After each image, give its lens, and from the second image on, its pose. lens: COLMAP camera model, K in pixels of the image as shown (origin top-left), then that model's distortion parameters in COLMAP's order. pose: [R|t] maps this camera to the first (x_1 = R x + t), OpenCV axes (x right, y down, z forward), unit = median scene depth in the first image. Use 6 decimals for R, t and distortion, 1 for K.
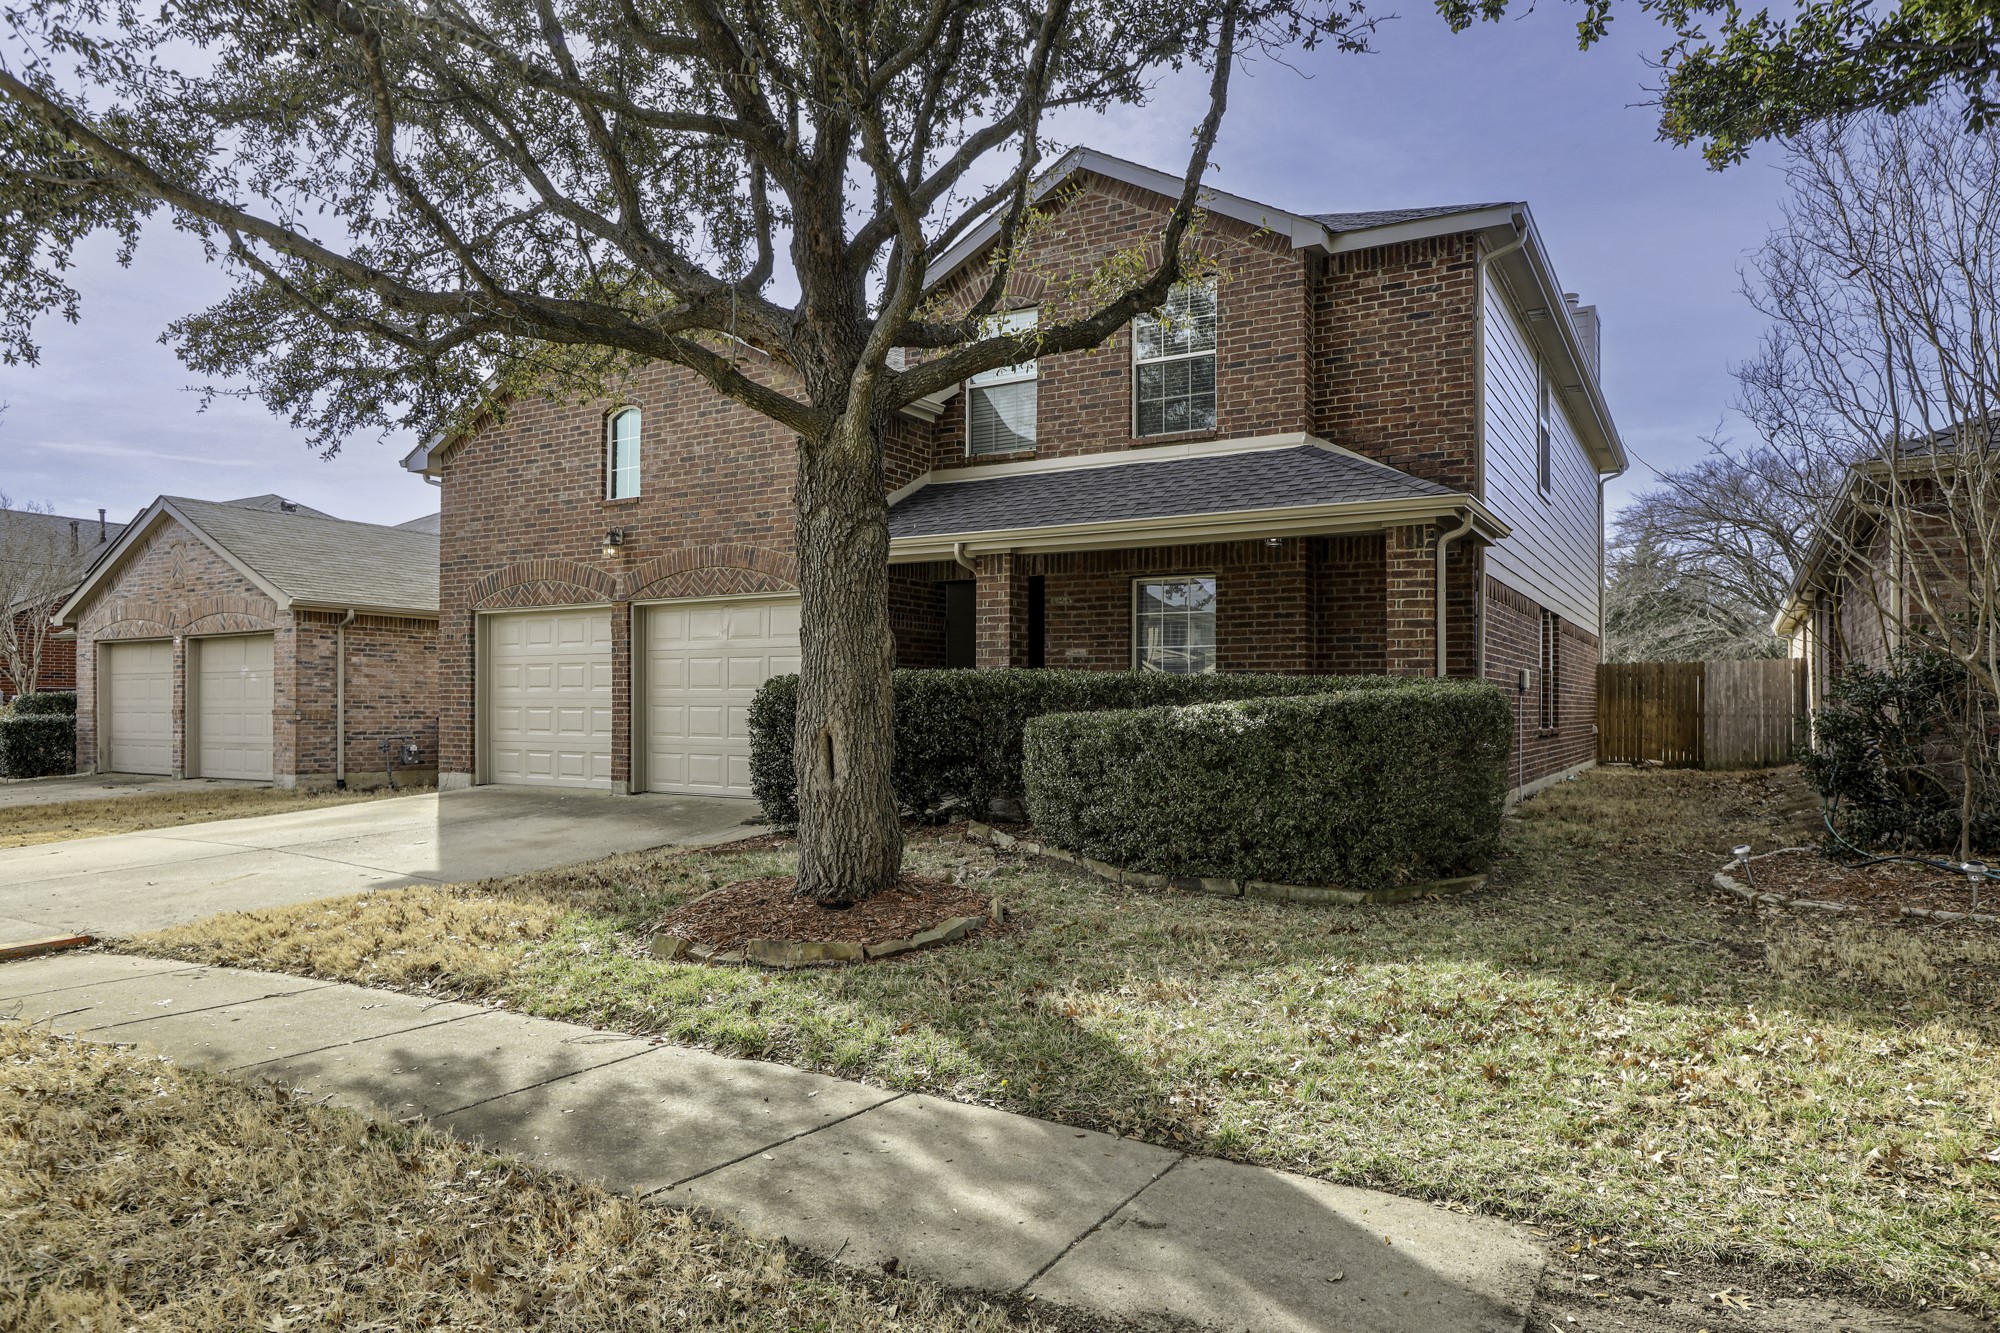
lens RADIAL K [[1265.6, 0, 999.7], [0, 1265.6, 707.3], [0, 0, 1]] dist [-0.002672, -0.000559]
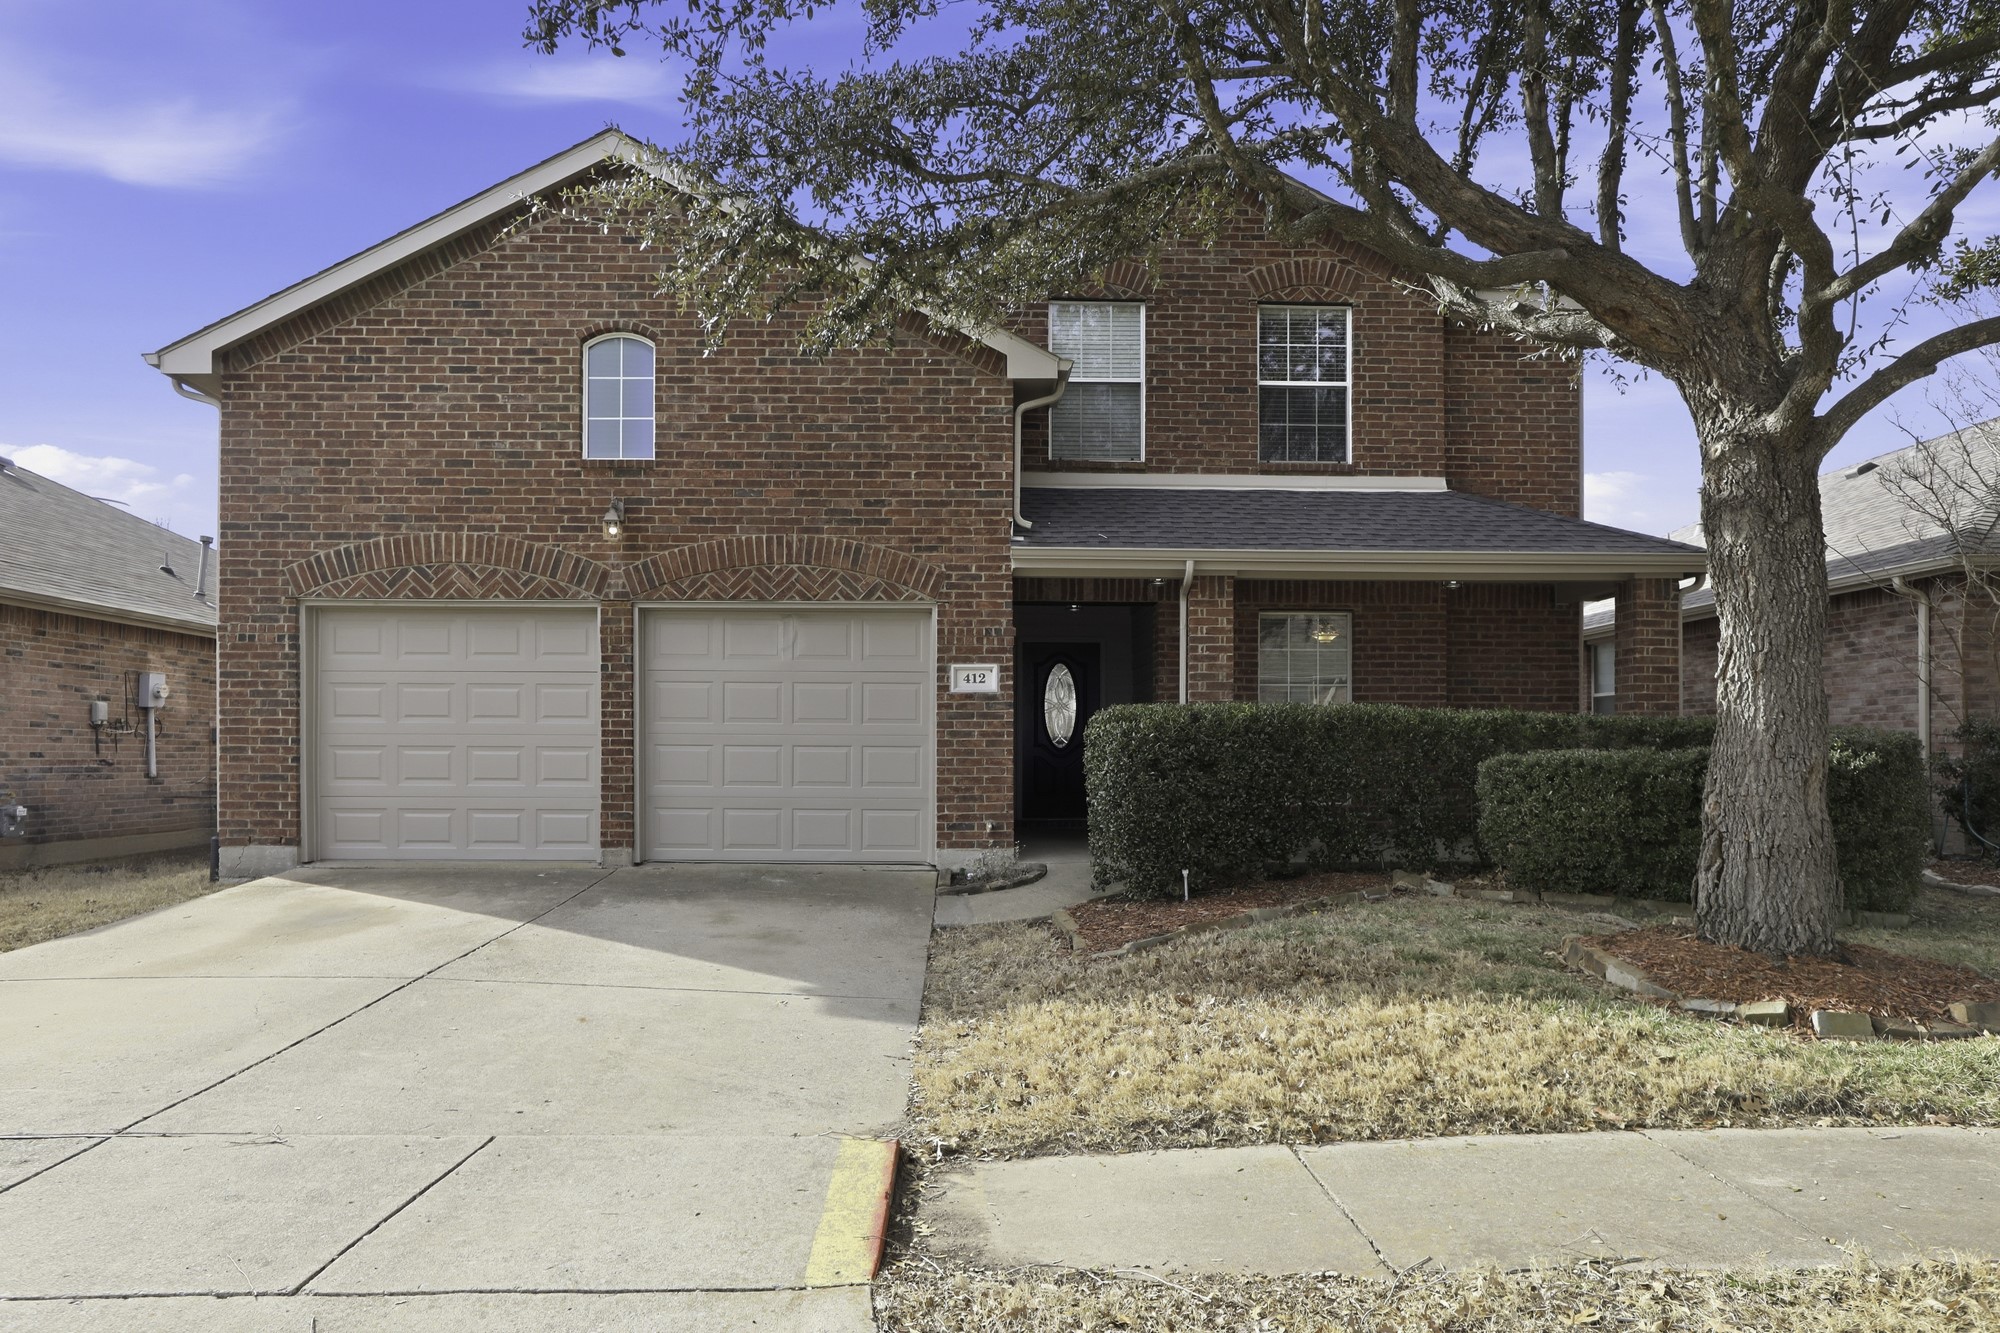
lens RADIAL K [[1304.8, 0, 1001.1], [0, 1304.8, 760.5], [0, 0, 1]] dist [0.000426, 0.000837]
pose [[0.847520, -0.001796, 0.530760, -0.603887], [-0.001034, 0.999987, 0.005036, 0.004922], [-0.530762, -0.004818, 0.847507, 0.291988]]
